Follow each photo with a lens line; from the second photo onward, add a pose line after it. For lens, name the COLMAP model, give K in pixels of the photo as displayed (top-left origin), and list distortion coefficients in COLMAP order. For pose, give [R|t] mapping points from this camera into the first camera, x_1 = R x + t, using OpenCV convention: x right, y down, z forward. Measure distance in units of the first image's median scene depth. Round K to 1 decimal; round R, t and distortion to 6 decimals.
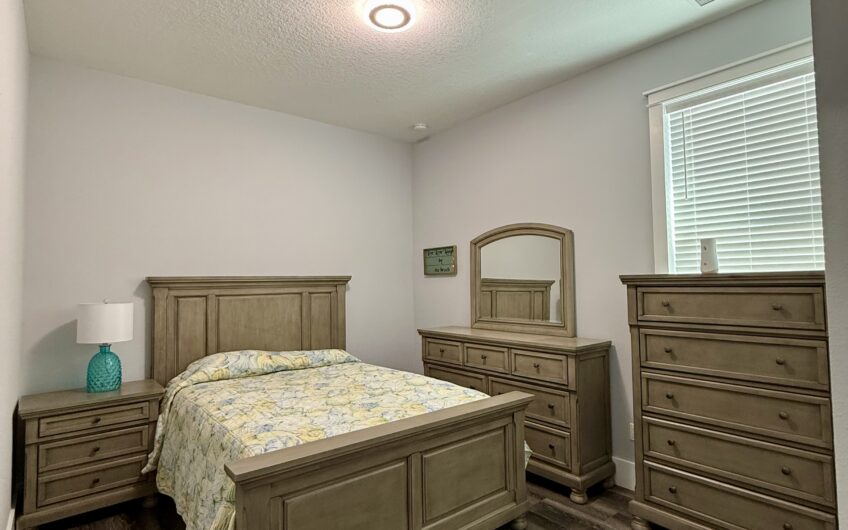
lens RADIAL K [[450.5, 0, 418.4], [0, 450.5, 260.3], [0, 0, 1]] dist [0.006086, 0.001435]
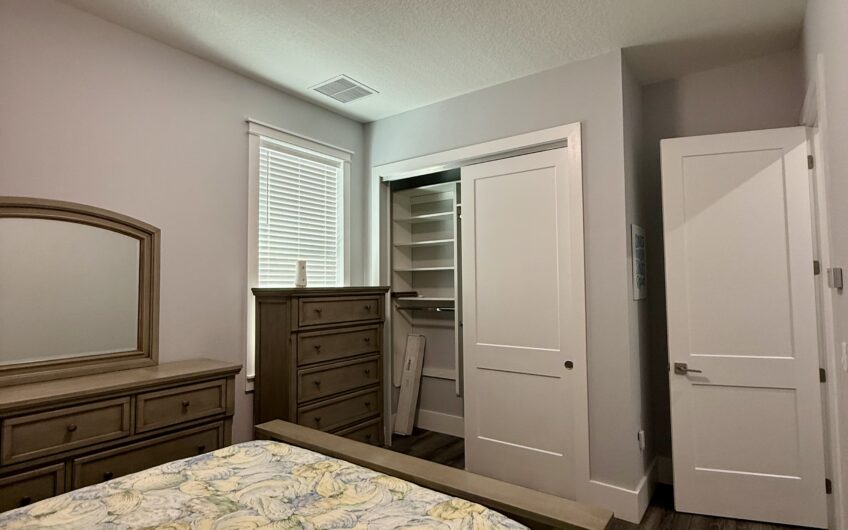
lens RADIAL K [[450.5, 0, 418.4], [0, 450.5, 268.7], [0, 0, 1]] dist [0.006086, 0.001435]
pose [[-0.245495, 0.059660, 0.967560, -0.718354], [-0.029936, 0.997162, -0.069081, 0.056697], [-0.968935, -0.045924, -0.243013, 0.992782]]
